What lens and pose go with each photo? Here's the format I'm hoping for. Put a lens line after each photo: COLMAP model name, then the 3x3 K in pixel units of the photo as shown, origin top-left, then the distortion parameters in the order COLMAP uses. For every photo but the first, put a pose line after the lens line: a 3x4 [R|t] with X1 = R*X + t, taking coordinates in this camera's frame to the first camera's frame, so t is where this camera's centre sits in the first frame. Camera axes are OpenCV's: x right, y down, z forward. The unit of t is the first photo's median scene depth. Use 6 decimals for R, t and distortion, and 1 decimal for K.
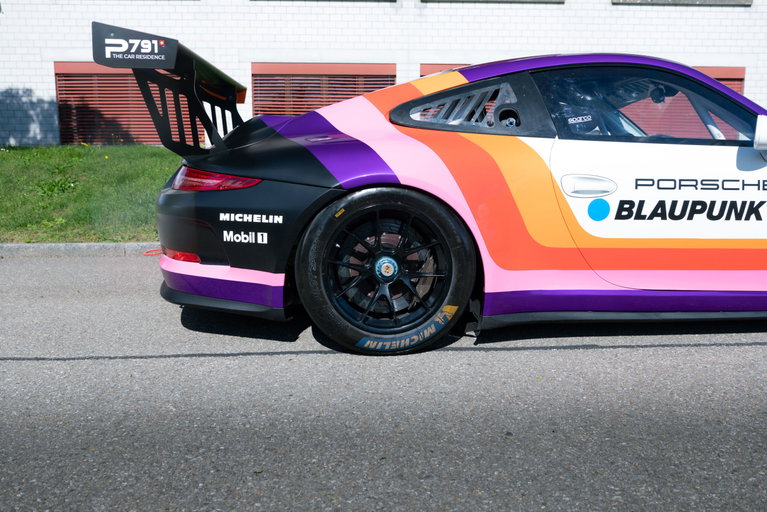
lens RADIAL K [[643.0, 0, 389.6], [0, 643.0, 254.9], [0, 0, 1]] dist [-0.030537, 0.027514]
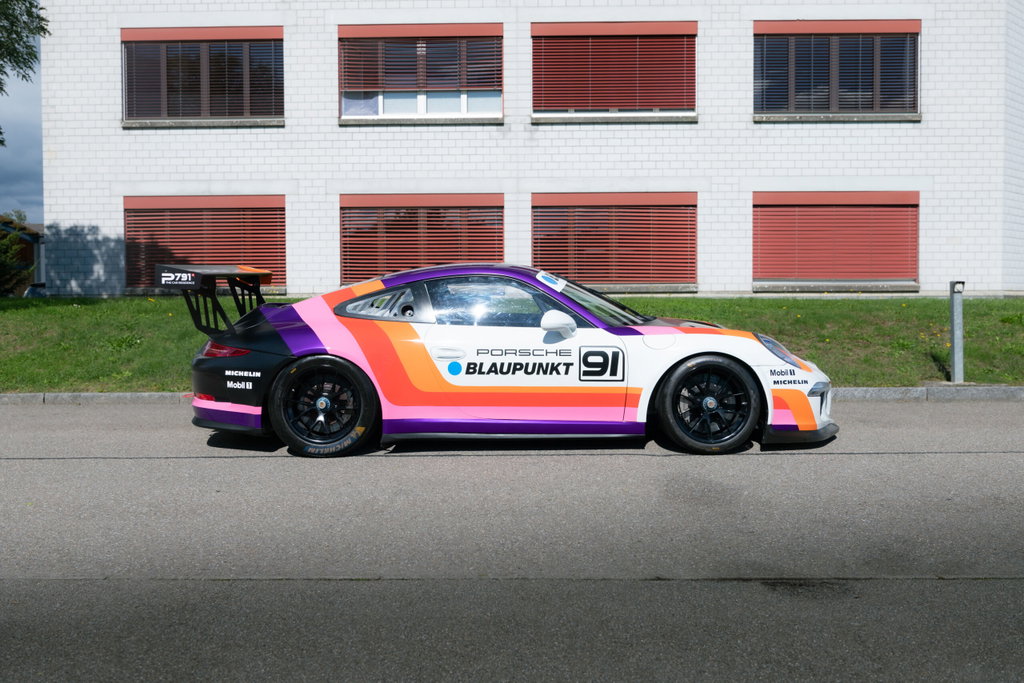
lens RADIAL K [[918.2, 0, 515.5], [0, 918.2, 321.7], [0, 0, 1]] dist [-0.035691, 0.019917]
pose [[0.997962, -0.003034, -0.063746, 0.484196], [-0.003932, 0.994048, -0.108869, 0.049143], [0.063697, 0.108898, 0.992010, -1.003343]]
